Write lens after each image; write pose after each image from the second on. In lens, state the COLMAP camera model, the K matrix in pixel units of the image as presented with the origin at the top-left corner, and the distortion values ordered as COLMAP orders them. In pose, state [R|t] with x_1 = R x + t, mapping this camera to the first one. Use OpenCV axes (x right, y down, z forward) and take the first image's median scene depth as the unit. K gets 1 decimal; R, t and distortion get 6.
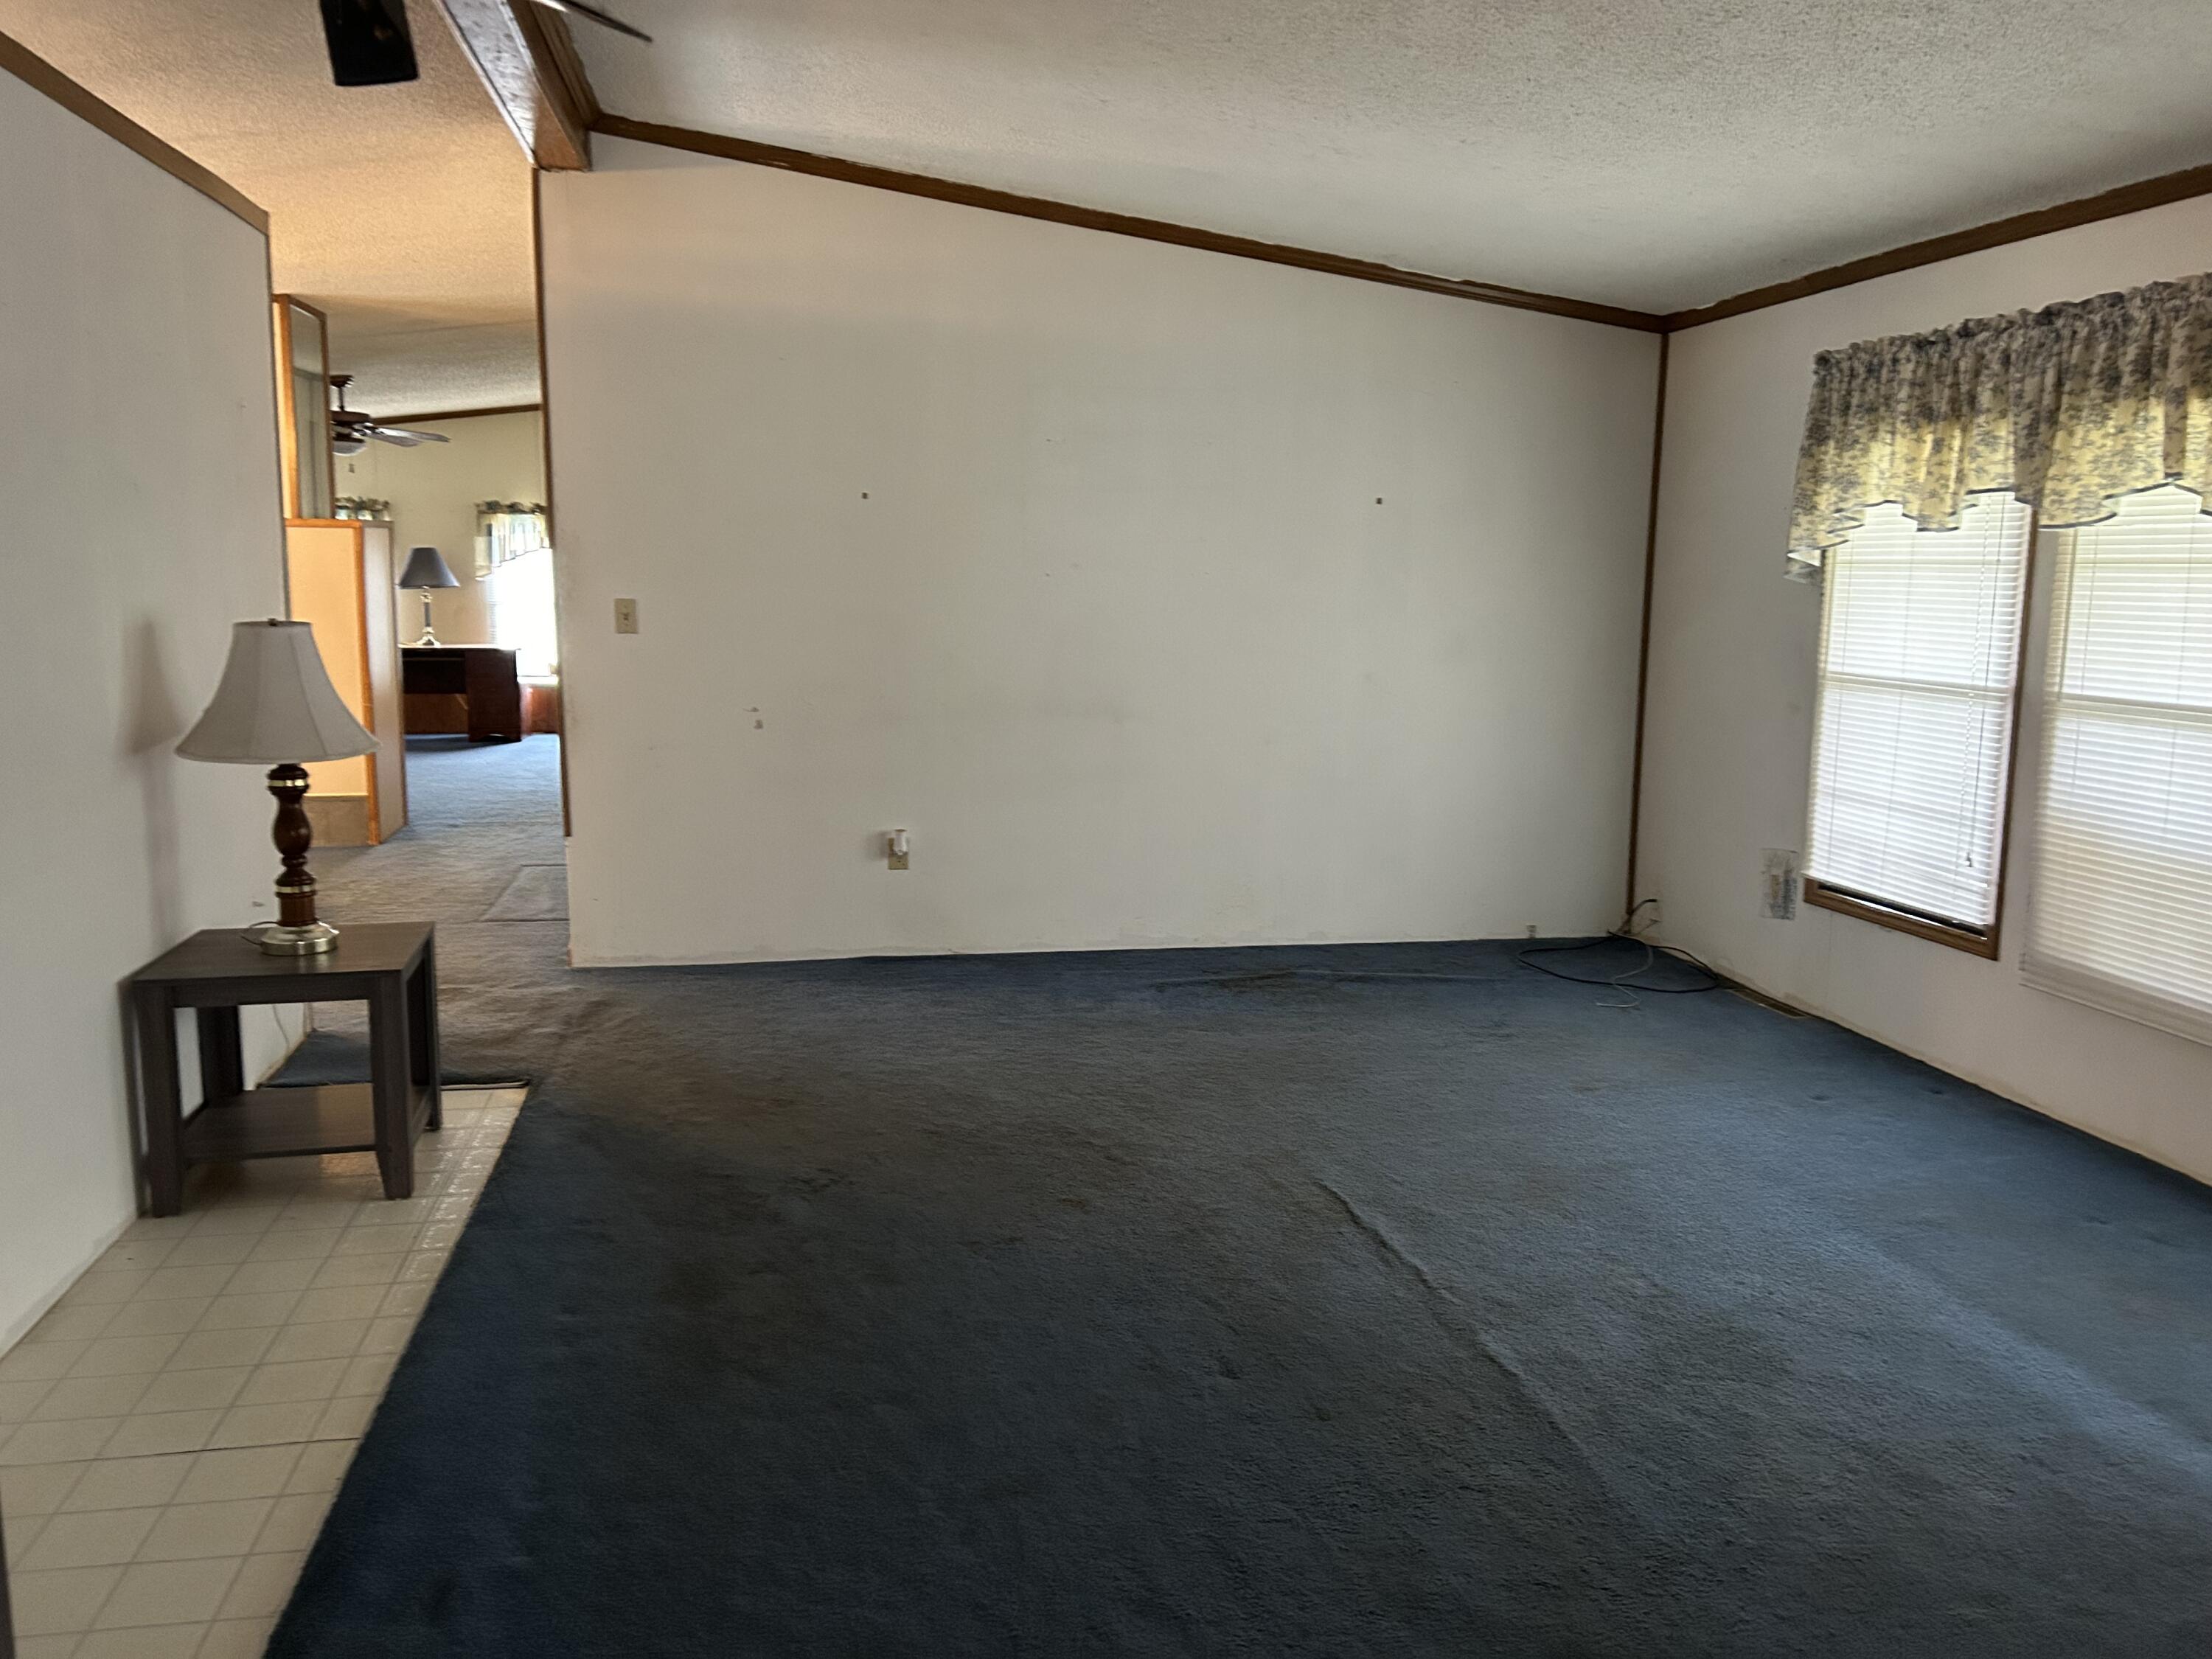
lens RADIAL K [[1675.7, 0, 1092.1], [0, 1675.7, 820.2], [0, 0, 1]] dist [0.066073, -0.055244]
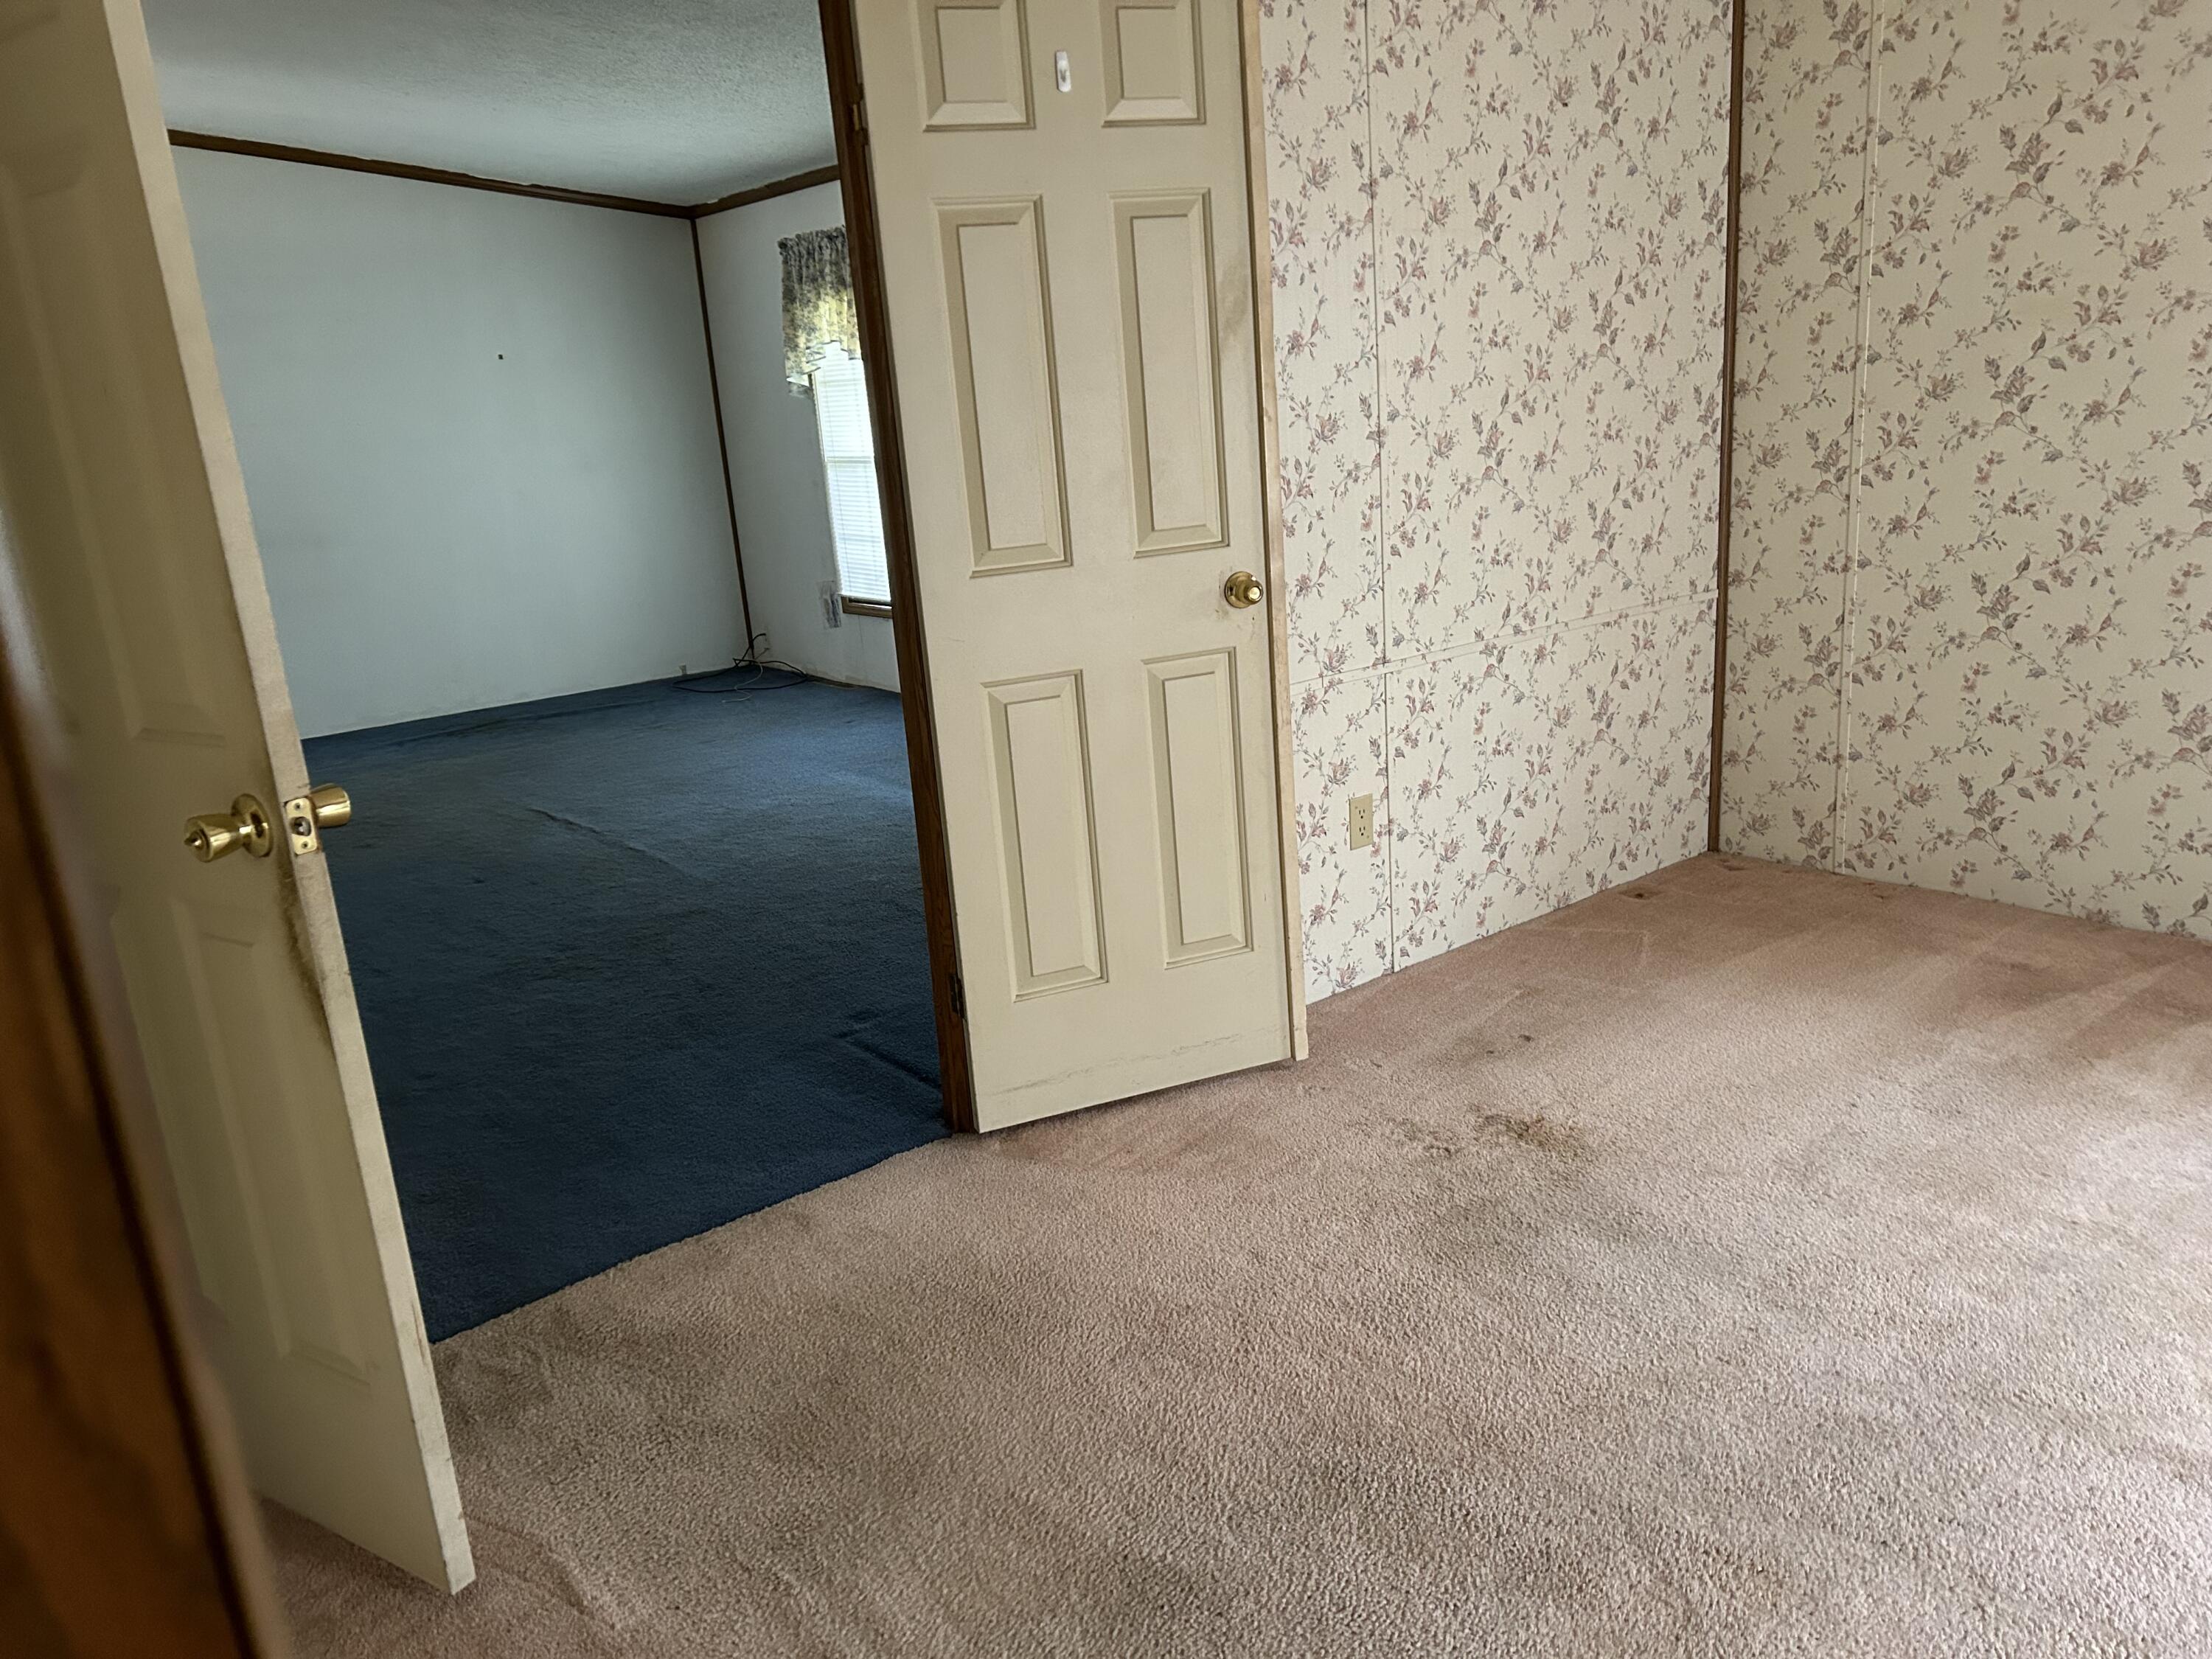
lens RADIAL K [[1675.7, 0, 1112.2], [0, 1675.7, 842.8], [0, 0, 1]] dist [0.066073, -0.055244]
pose [[0.889750, -0.190193, 0.414937, -0.030614], [0.144755, 0.979703, 0.138664, 0.078875], [-0.432887, -0.063312, 0.899222, -0.488559]]
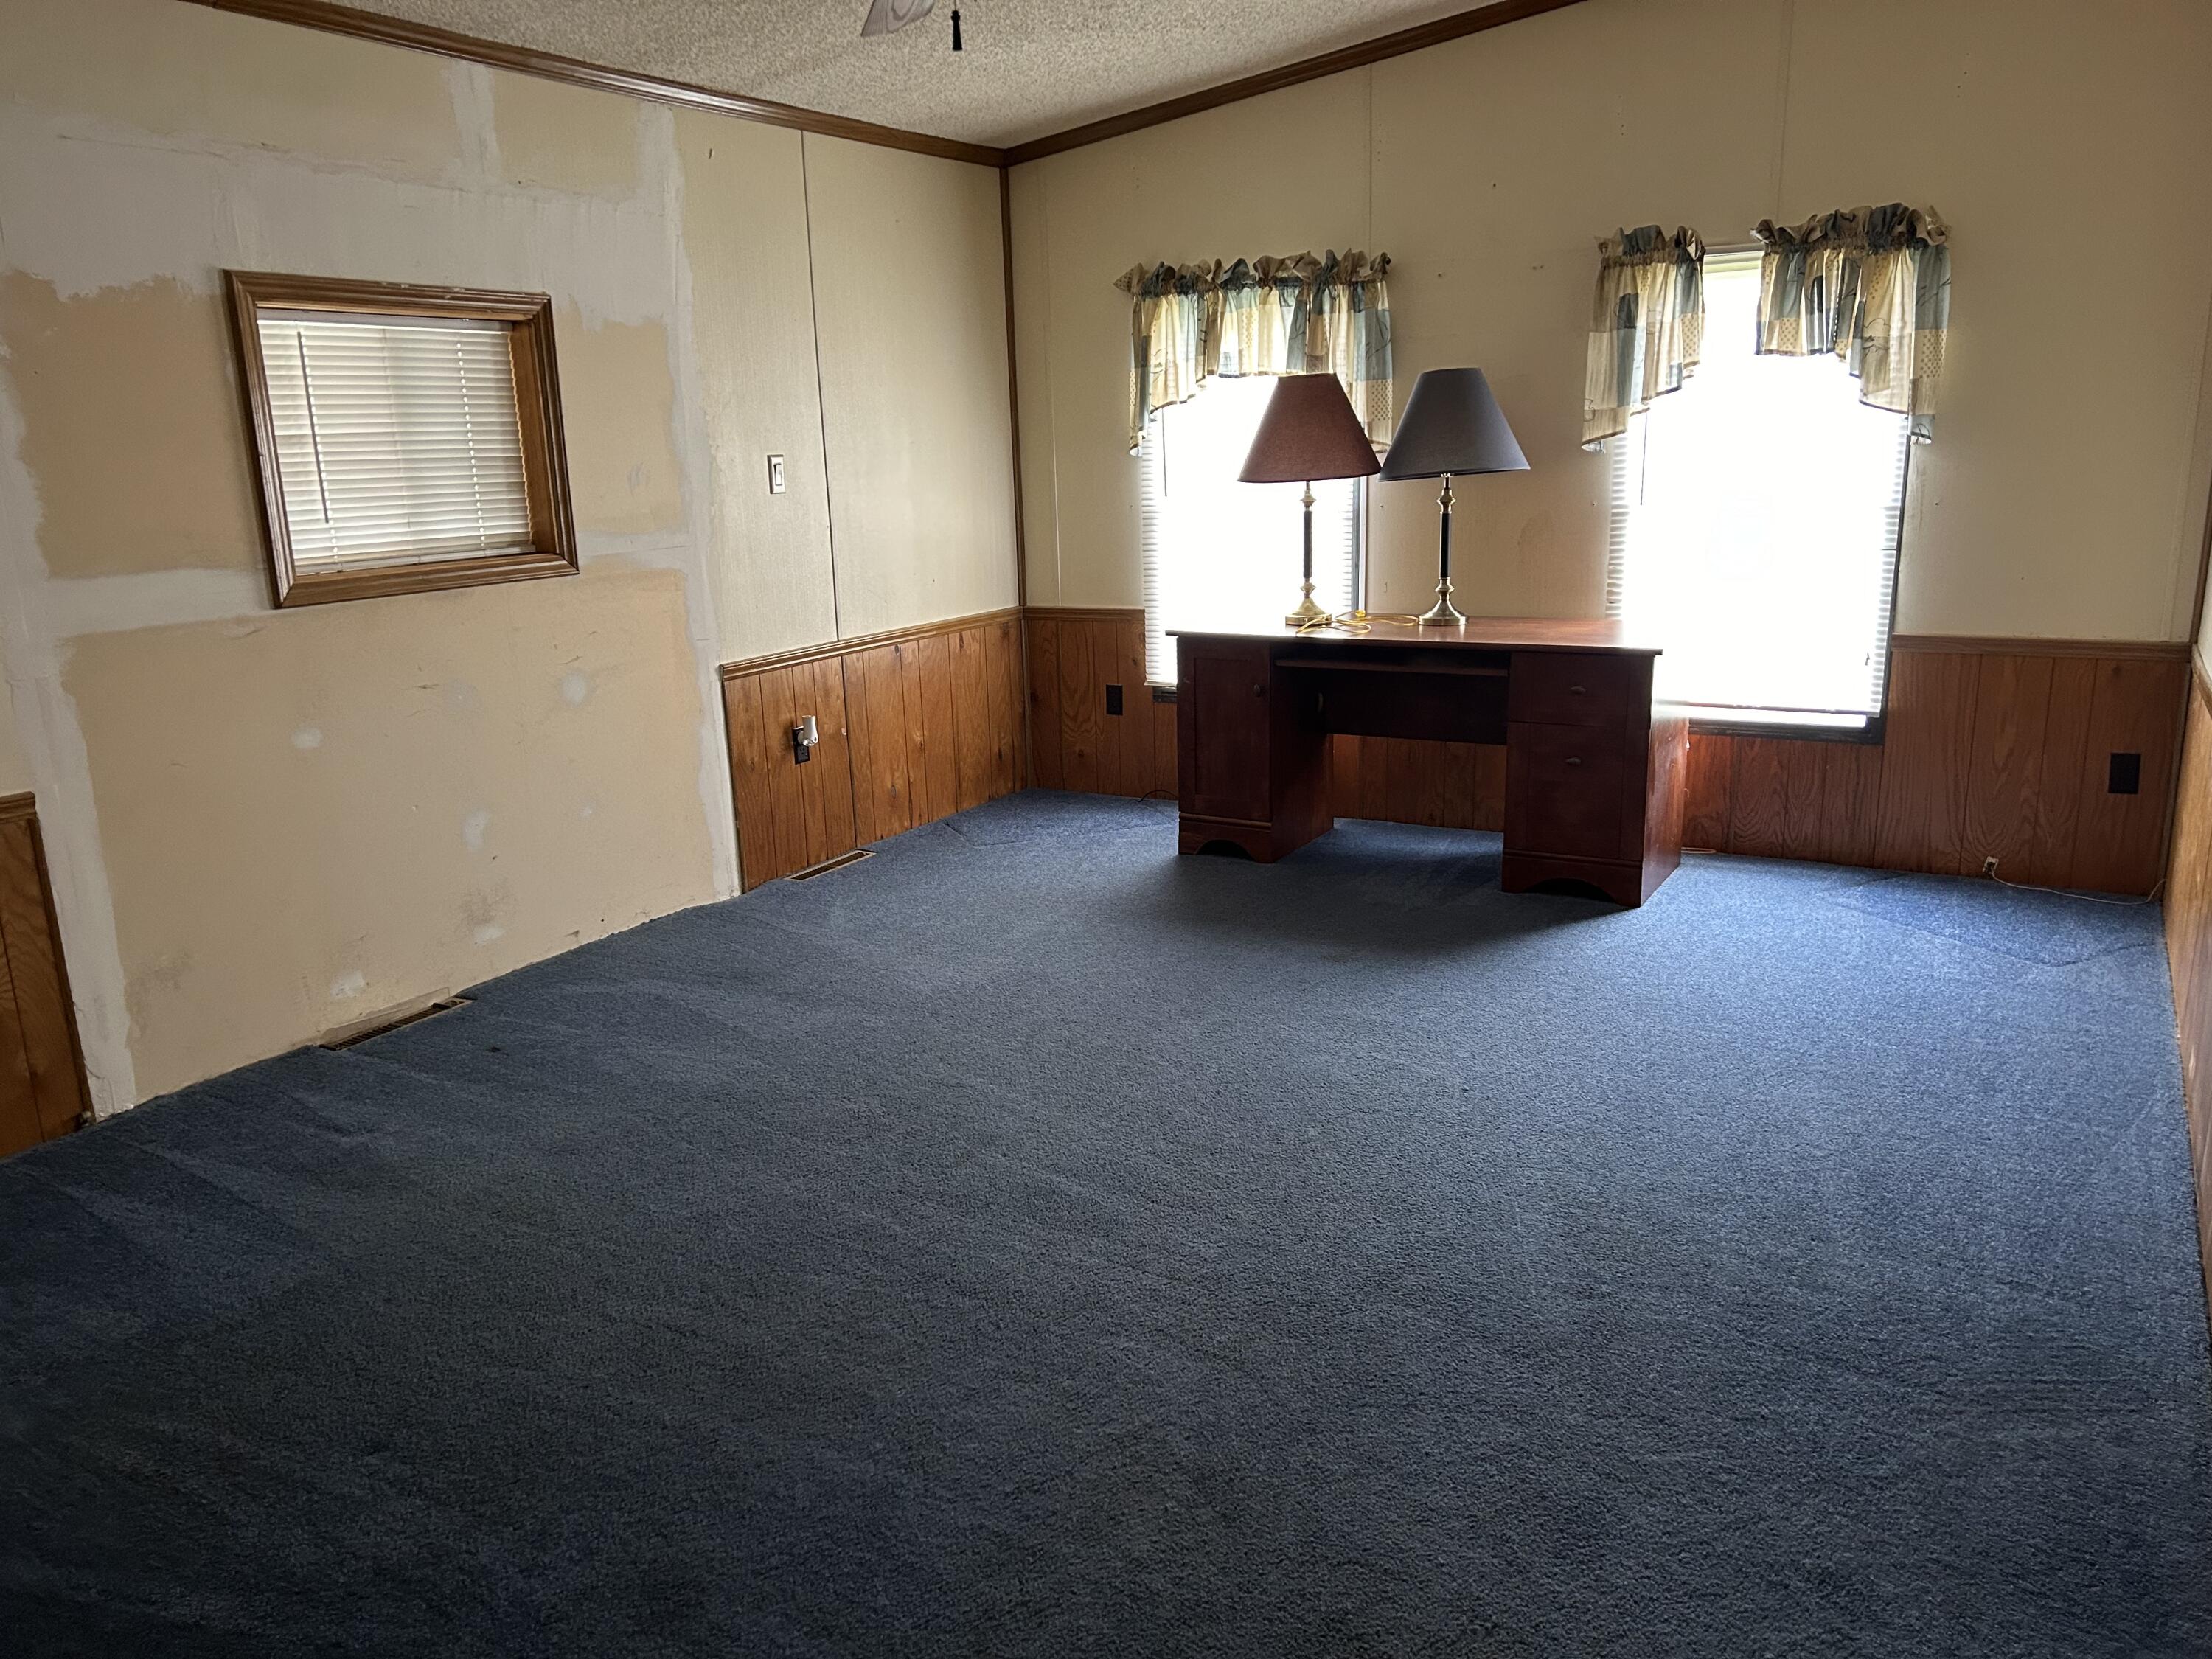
lens RADIAL K [[1675.7, 0, 1140.0], [0, 1675.7, 851.8], [0, 0, 1]] dist [0.066073, -0.055244]
pose [[0.783186, 0.127765, -0.608520, -0.212676], [-0.060095, 0.989633, 0.130439, -0.103088], [0.618877, -0.065589, 0.782745, 0.678136]]
